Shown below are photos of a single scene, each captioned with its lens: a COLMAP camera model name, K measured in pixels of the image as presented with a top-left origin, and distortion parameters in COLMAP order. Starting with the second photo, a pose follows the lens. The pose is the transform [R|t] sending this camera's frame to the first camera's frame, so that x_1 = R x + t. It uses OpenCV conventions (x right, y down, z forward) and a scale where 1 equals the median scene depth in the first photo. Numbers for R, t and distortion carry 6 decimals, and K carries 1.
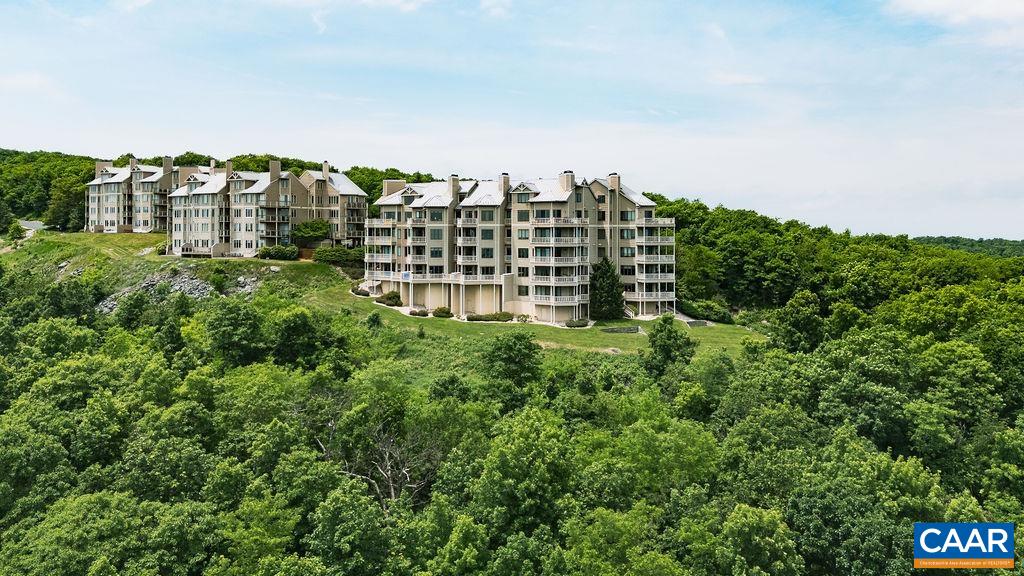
lens RADIAL K [[767.0, 0, 511.9], [0, 767.0, 284.9], [0, 0, 1]] dist [0.106905, -0.106042]
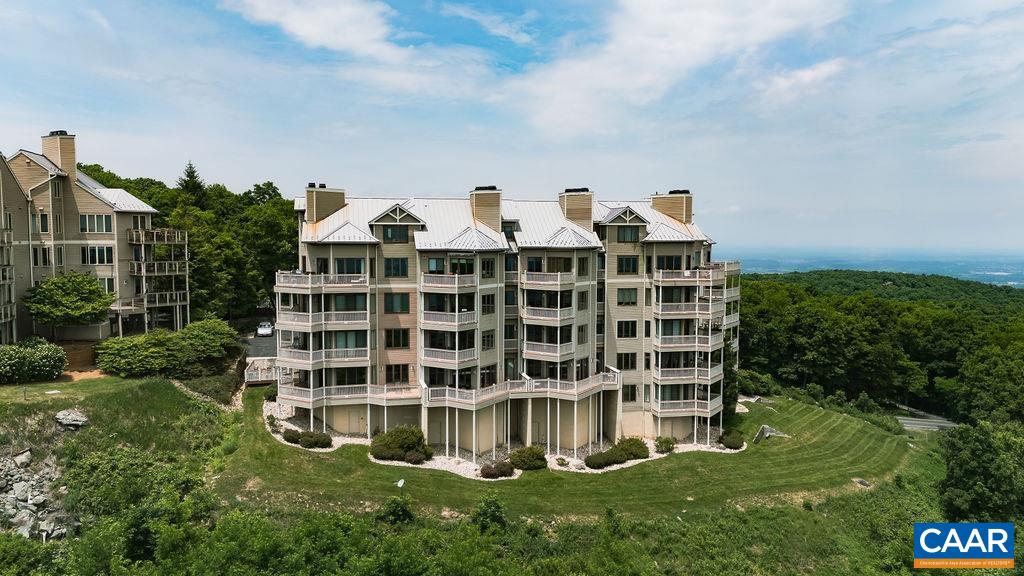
lens RADIAL K [[767.0, 0, 510.6], [0, 767.0, 288.1], [0, 0, 1]] dist [0.106905, -0.106042]
pose [[0.743050, -0.050417, 0.667335, -0.402570], [0.044443, 0.998674, 0.025964, -0.084382], [-0.667759, 0.010366, 0.744305, 0.579011]]
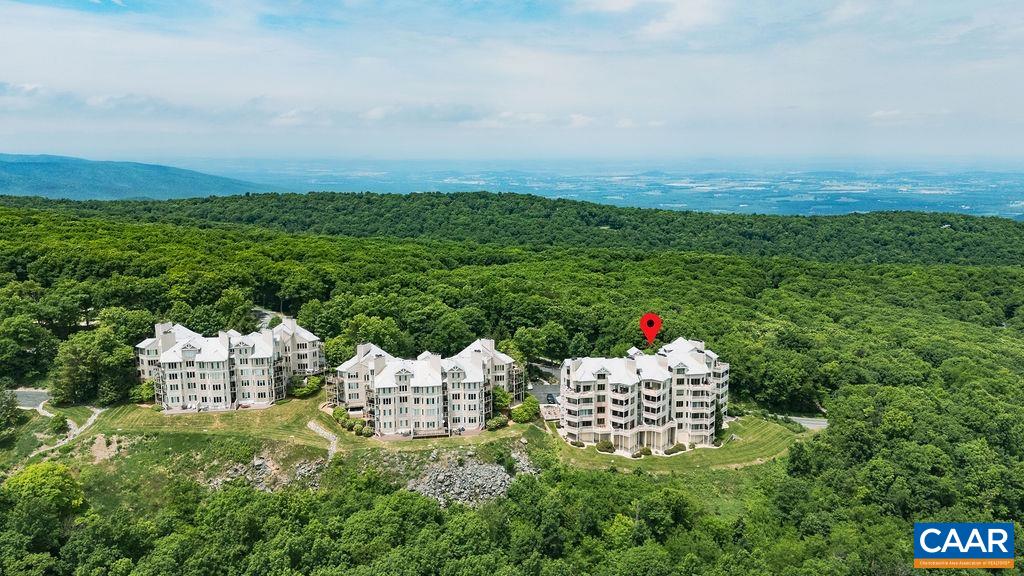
lens RADIAL K [[767.0, 0, 507.4], [0, 767.0, 289.8], [0, 0, 1]] dist [0.106905, -0.106042]
pose [[0.805170, -0.129291, 0.578779, -1.103140], [0.050924, 0.987415, 0.149730, -0.501605], [-0.590853, -0.091084, 0.801621, -0.067333]]
